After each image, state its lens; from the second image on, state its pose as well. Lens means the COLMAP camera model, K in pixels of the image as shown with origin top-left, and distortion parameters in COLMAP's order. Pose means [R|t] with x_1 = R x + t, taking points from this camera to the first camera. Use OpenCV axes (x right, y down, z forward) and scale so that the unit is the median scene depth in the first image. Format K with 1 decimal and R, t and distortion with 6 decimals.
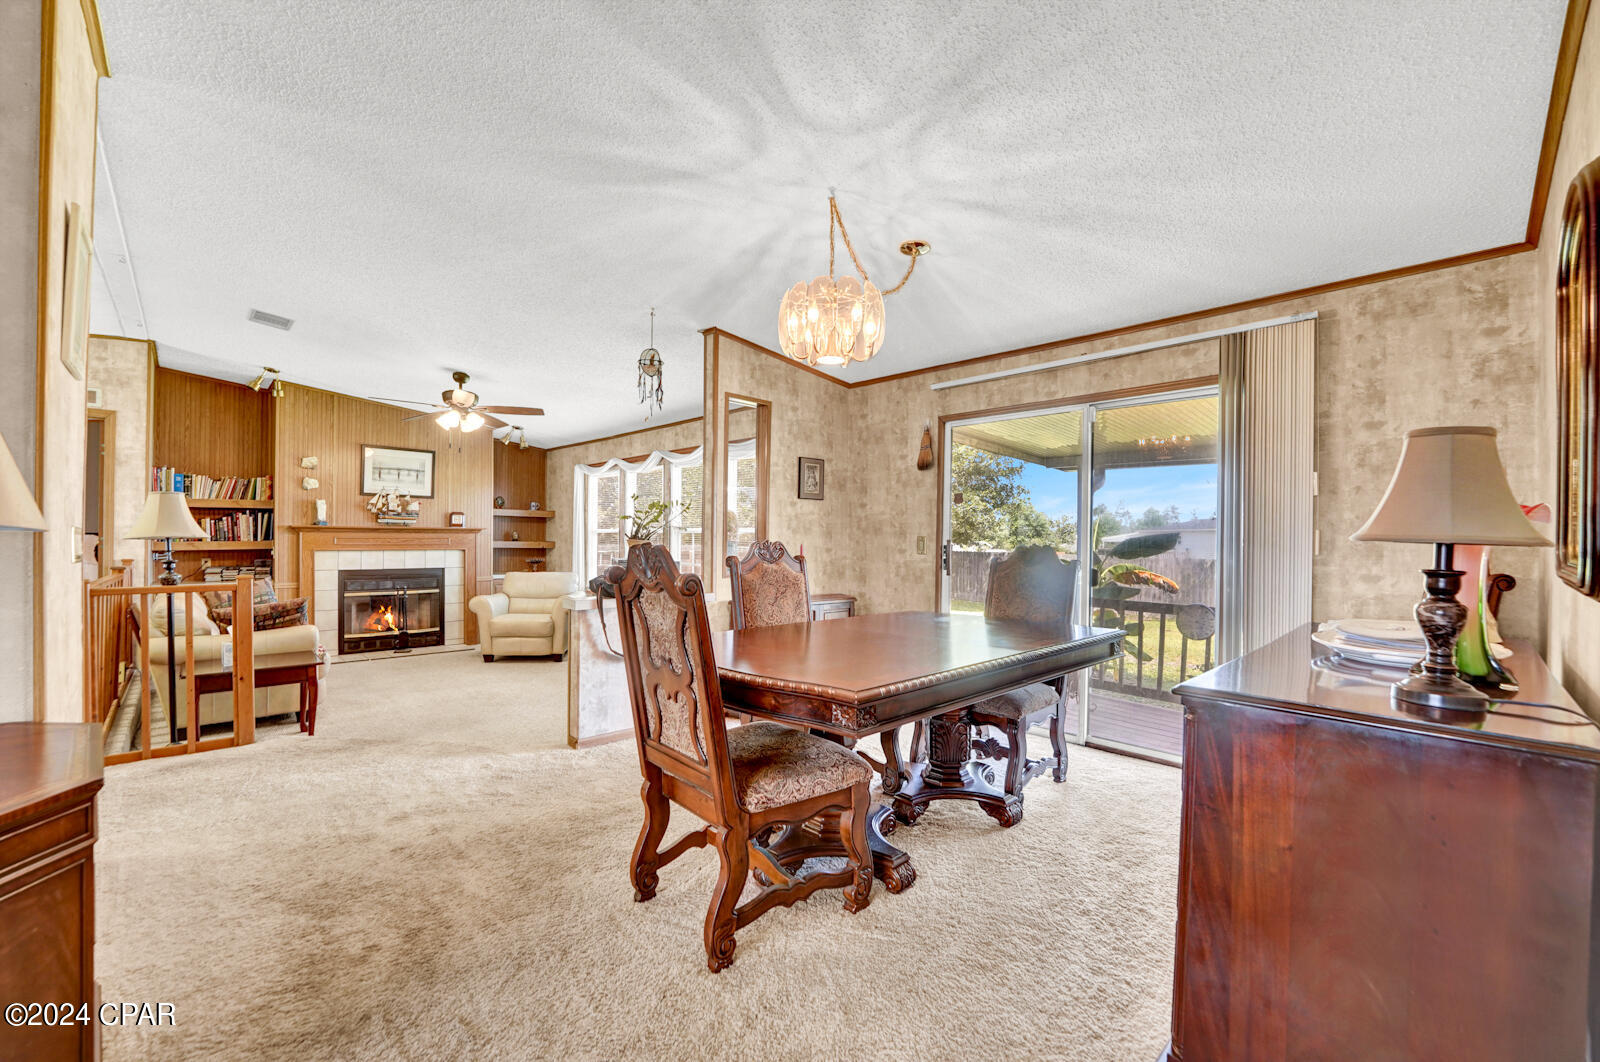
lens RADIAL K [[656.9, 0, 783.9], [0, 656.9, 538.4], [0, 0, 1]] dist [-0.027727, 0.003618]
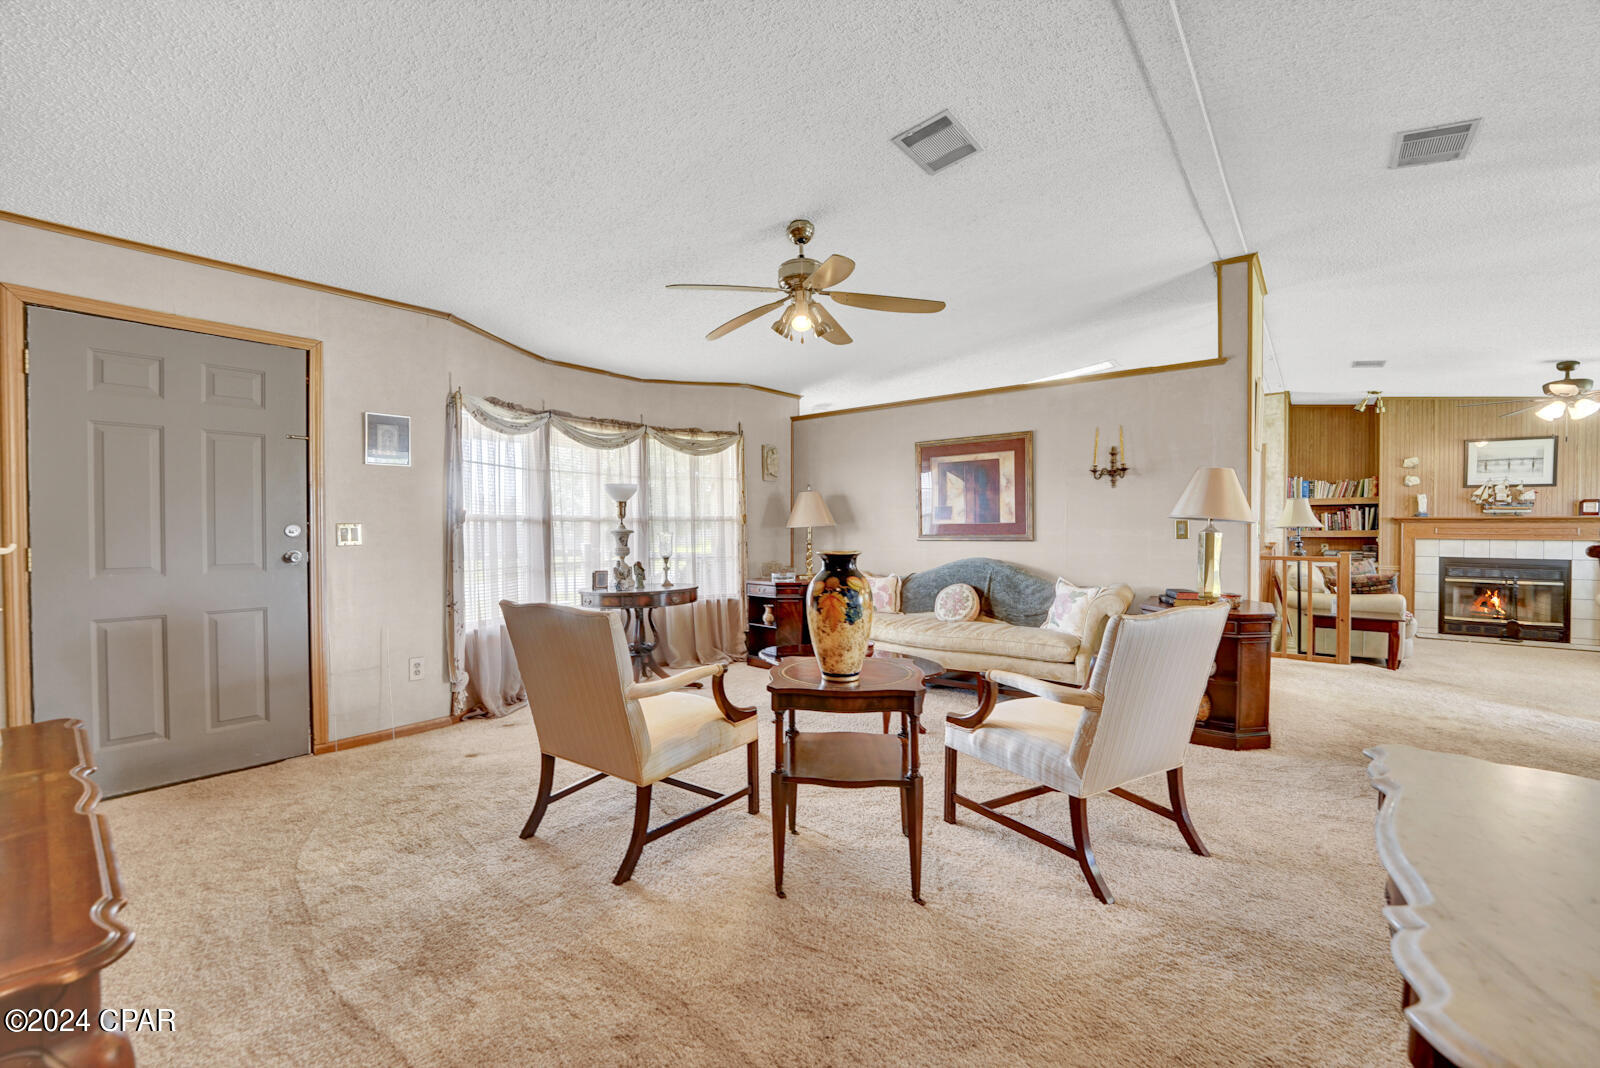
lens RADIAL K [[653.4, 0, 787.6], [0, 653.4, 534.7], [0, 0, 1]] dist [-0.029393, 0.003421]
pose [[0.134922, 0.007680, -0.990826, 0.249330], [-0.000395, 0.999970, 0.007697, 0.003303], [0.990856, -0.000647, 0.134921, -0.261037]]
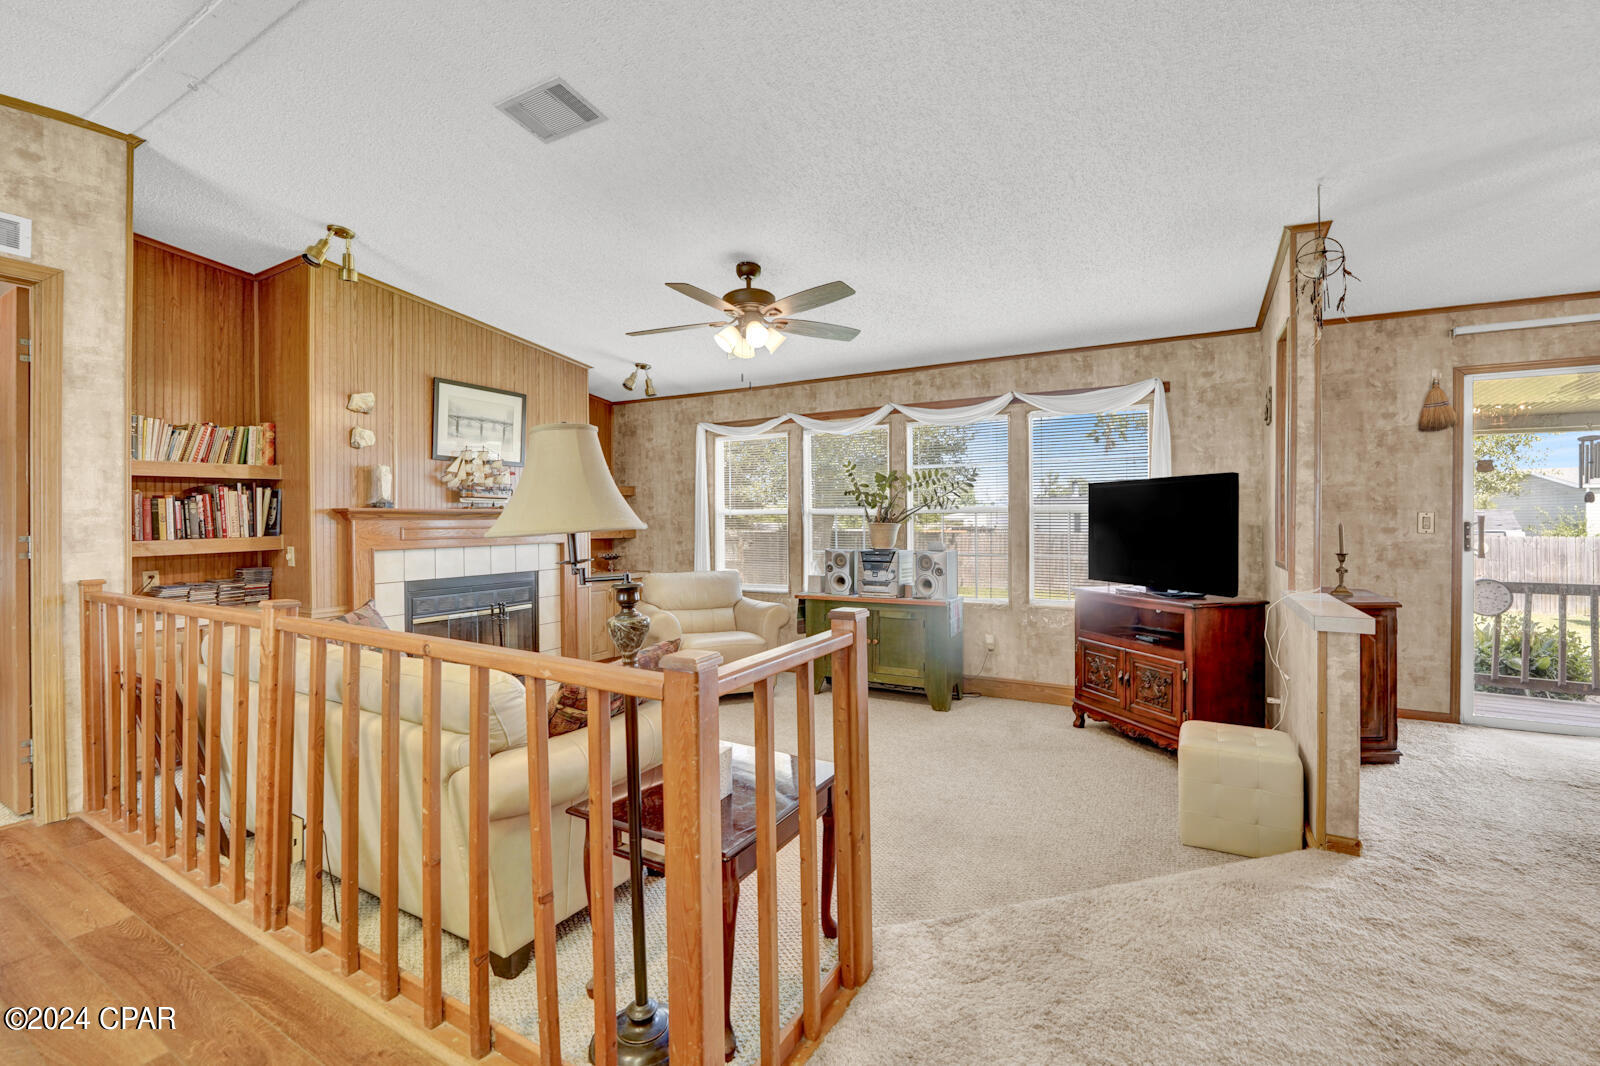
lens RADIAL K [[687.5, 0, 794.3], [0, 687.5, 516.5], [0, 0, 1]] dist [-0.024976, 0.003810]
pose [[0.953714, -0.013696, 0.300402, -0.553106], [0.015595, 0.999871, -0.003924, -0.004089], [-0.300310, 0.008427, 0.953805, 0.293917]]
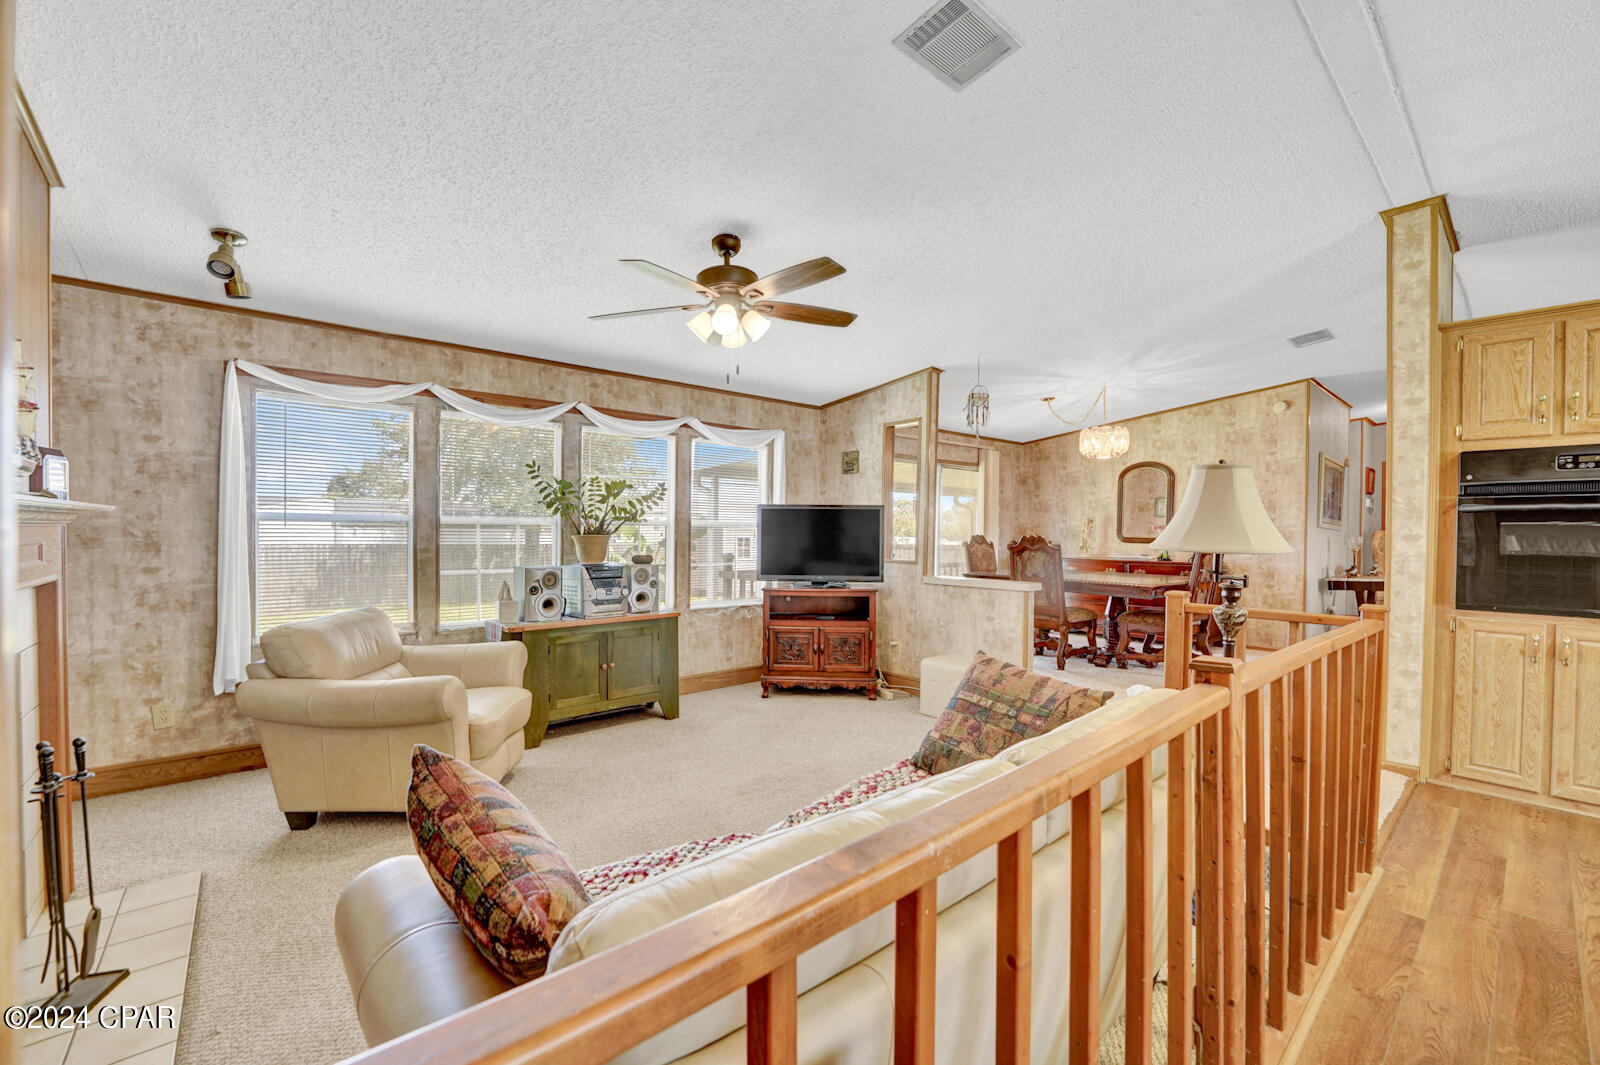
lens RADIAL K [[656.9, 0, 784.1], [0, 656.9, 540.2], [0, 0, 1]] dist [-0.027727, 0.003618]
pose [[0.039094, -0.027263, 0.998864, -0.885515], [-0.005659, 0.999606, 0.027504, -0.012954], [-0.999220, -0.006728, 0.038924, 0.786082]]
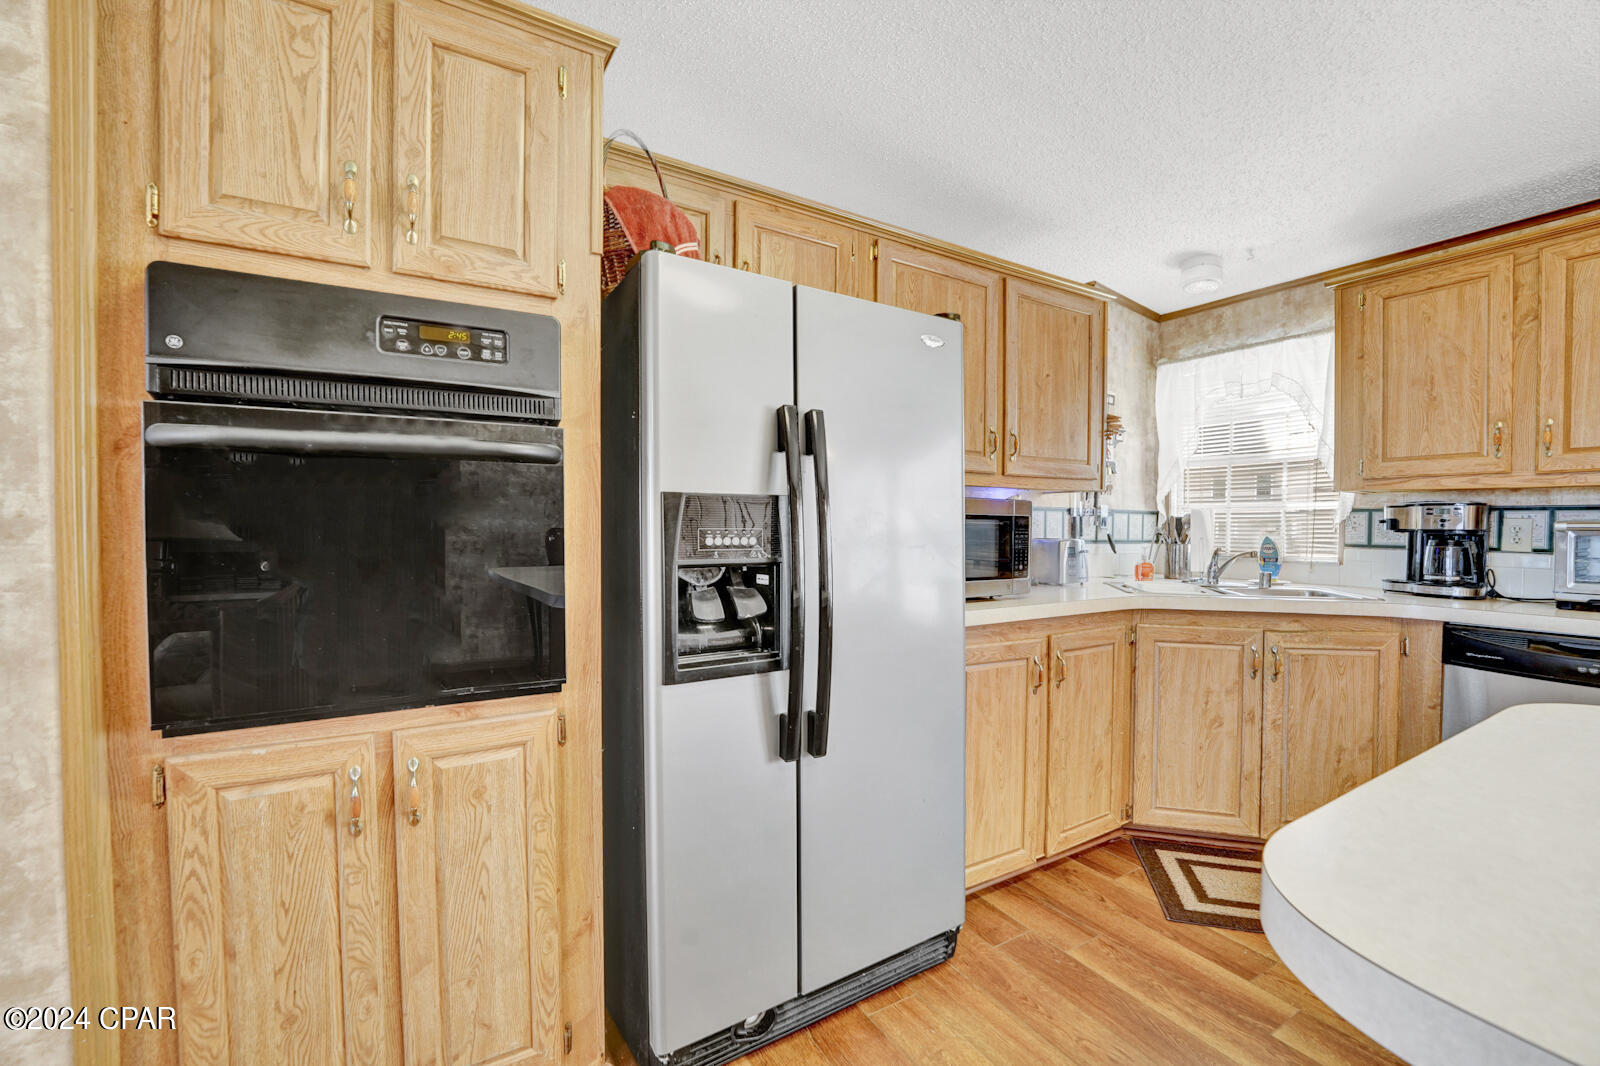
lens RADIAL K [[653.4, 0, 796.1], [0, 653.4, 540.0], [0, 0, 1]] dist [-0.029393, 0.003421]
pose [[-0.977586, -0.018544, 0.209719, -0.585841], [-0.012474, 0.999465, 0.030230, -0.007758], [-0.210167, 0.026937, -0.977294, 0.433005]]
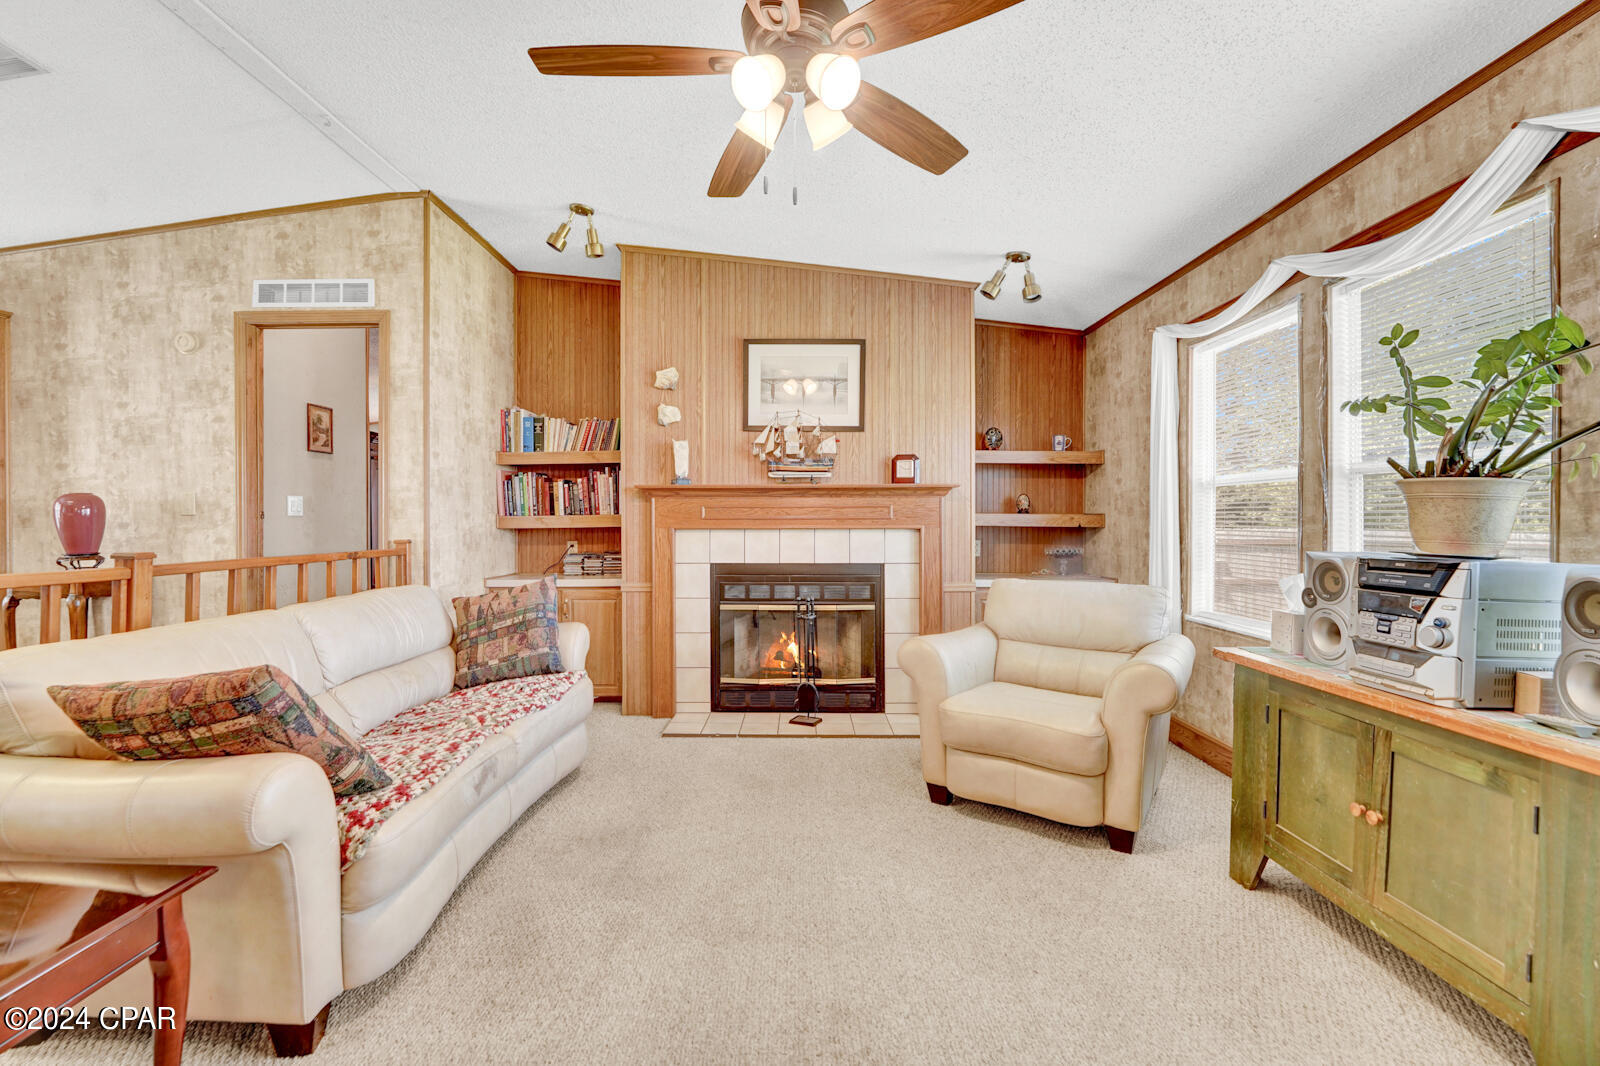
lens RADIAL K [[687.5, 0, 786.0], [0, 687.5, 521.9], [0, 0, 1]] dist [-0.024976, 0.003810]
pose [[0.722754, -0.010458, -0.691027, -0.230746], [0.006149, 0.999943, -0.008702, 0.018897], [0.691079, 0.002040, 0.722777, 0.637050]]
